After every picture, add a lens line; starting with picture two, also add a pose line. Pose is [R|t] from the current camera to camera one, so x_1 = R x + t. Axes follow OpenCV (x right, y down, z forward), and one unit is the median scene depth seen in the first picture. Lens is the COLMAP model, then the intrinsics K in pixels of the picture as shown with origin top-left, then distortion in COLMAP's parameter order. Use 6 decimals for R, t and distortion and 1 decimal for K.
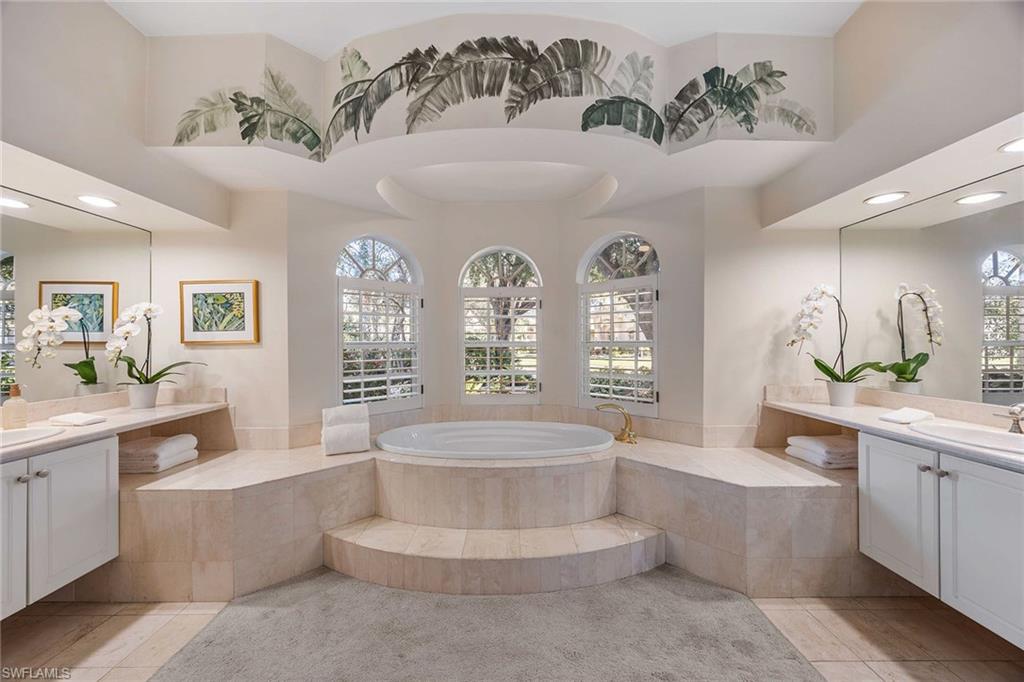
lens RADIAL K [[385.8, 0, 510.2], [0, 385.8, 339.7], [0, 0, 1]] dist [-0.002686, -0.000448]
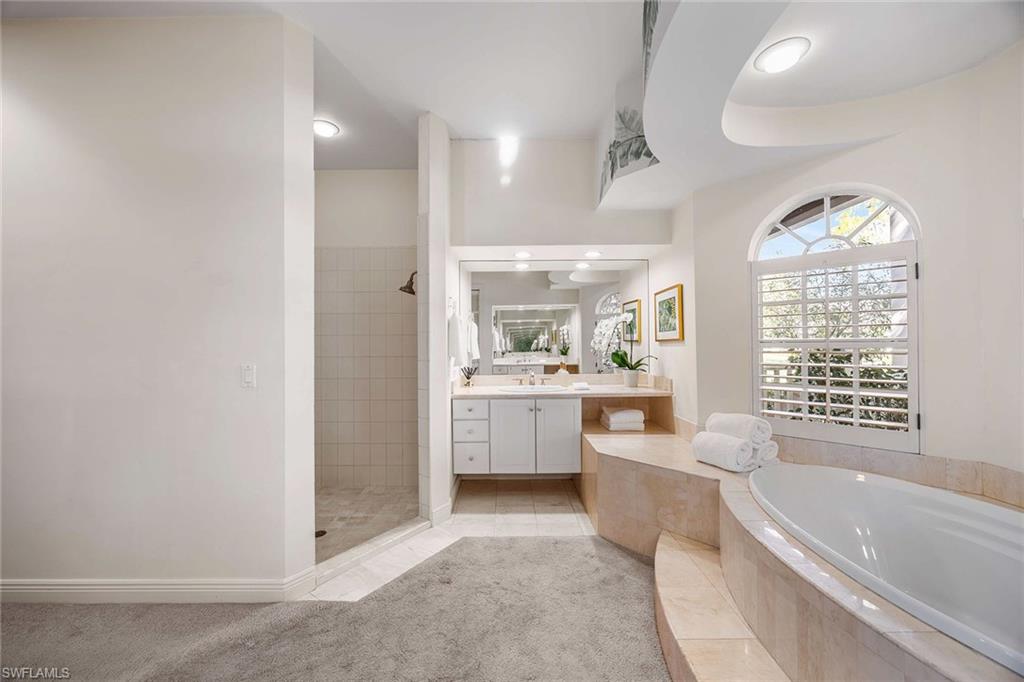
lens RADIAL K [[385.8, 0, 510.2], [0, 385.8, 339.7], [0, 0, 1]] dist [-0.002686, -0.000448]
pose [[-0.007679, -0.004885, -0.999959, 0.490877], [0.012206, 0.999913, -0.004979, 0.004594], [0.999896, -0.012244, -0.007618, 0.577289]]
